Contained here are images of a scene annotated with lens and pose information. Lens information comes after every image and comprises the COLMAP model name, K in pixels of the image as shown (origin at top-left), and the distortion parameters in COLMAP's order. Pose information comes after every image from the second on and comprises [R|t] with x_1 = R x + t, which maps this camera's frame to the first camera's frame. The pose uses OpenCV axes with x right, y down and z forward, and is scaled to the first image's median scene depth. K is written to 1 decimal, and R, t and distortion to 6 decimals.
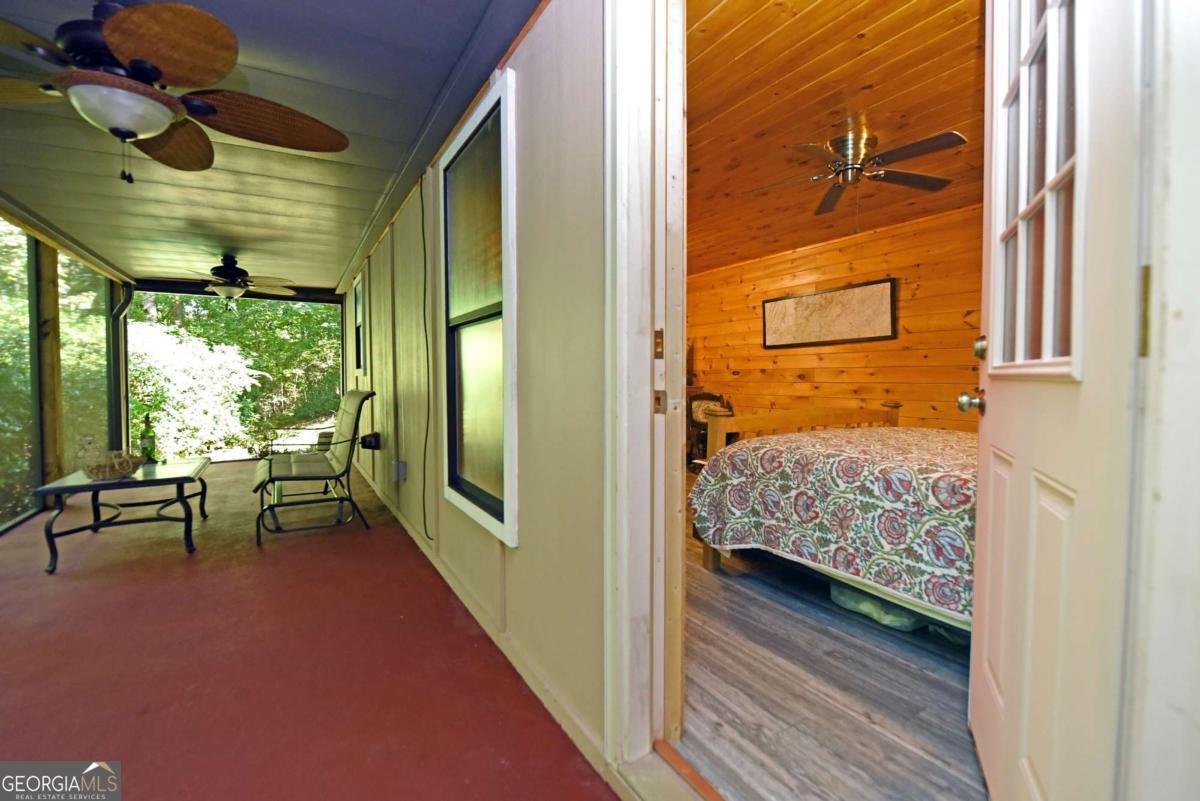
lens RADIAL K [[524.4, 0, 601.4], [0, 524.4, 395.0], [0, 0, 1]] dist [-0.013452, -0.000268]
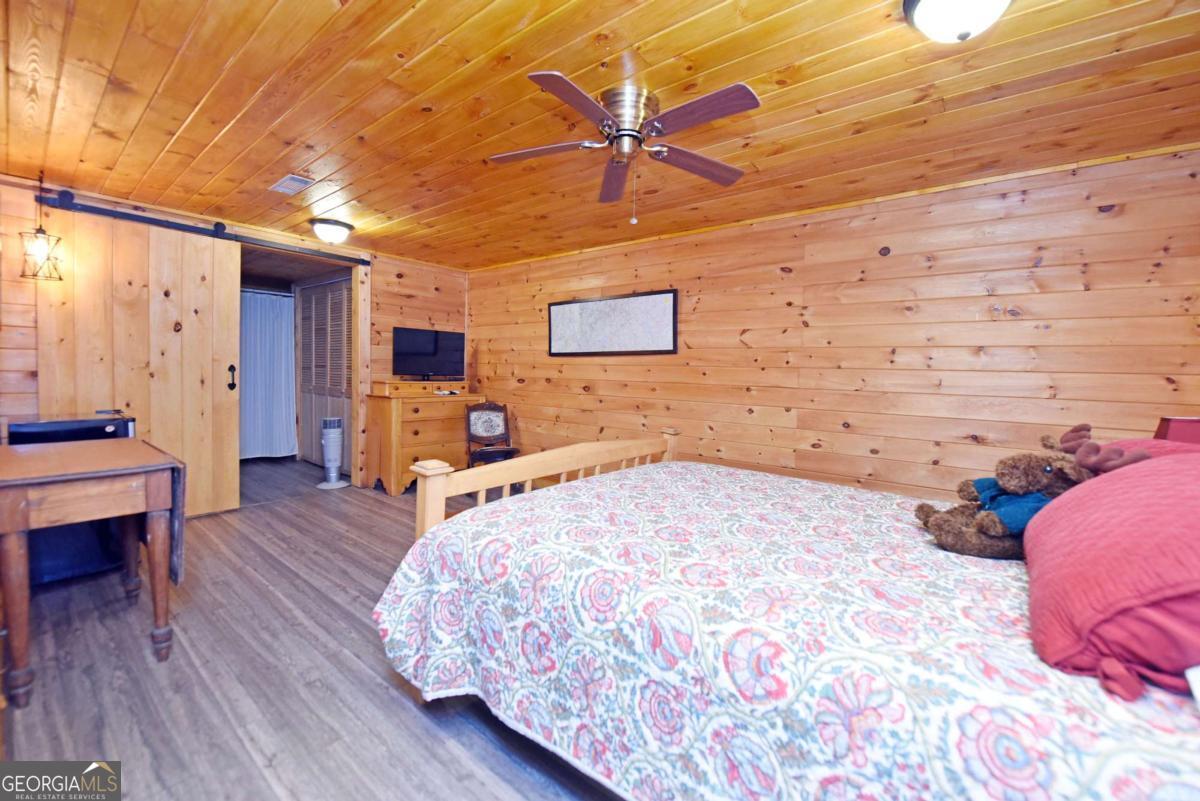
lens RADIAL K [[478.6, 0, 604.0], [0, 478.6, 394.8], [0, 0, 1]] dist [-0.019348, -0.000963]
pose [[0.935532, 0.007820, 0.353156, 0.265656], [-0.014598, 0.999757, 0.016533, -0.090607], [-0.352941, -0.020623, 0.935418, 0.461597]]
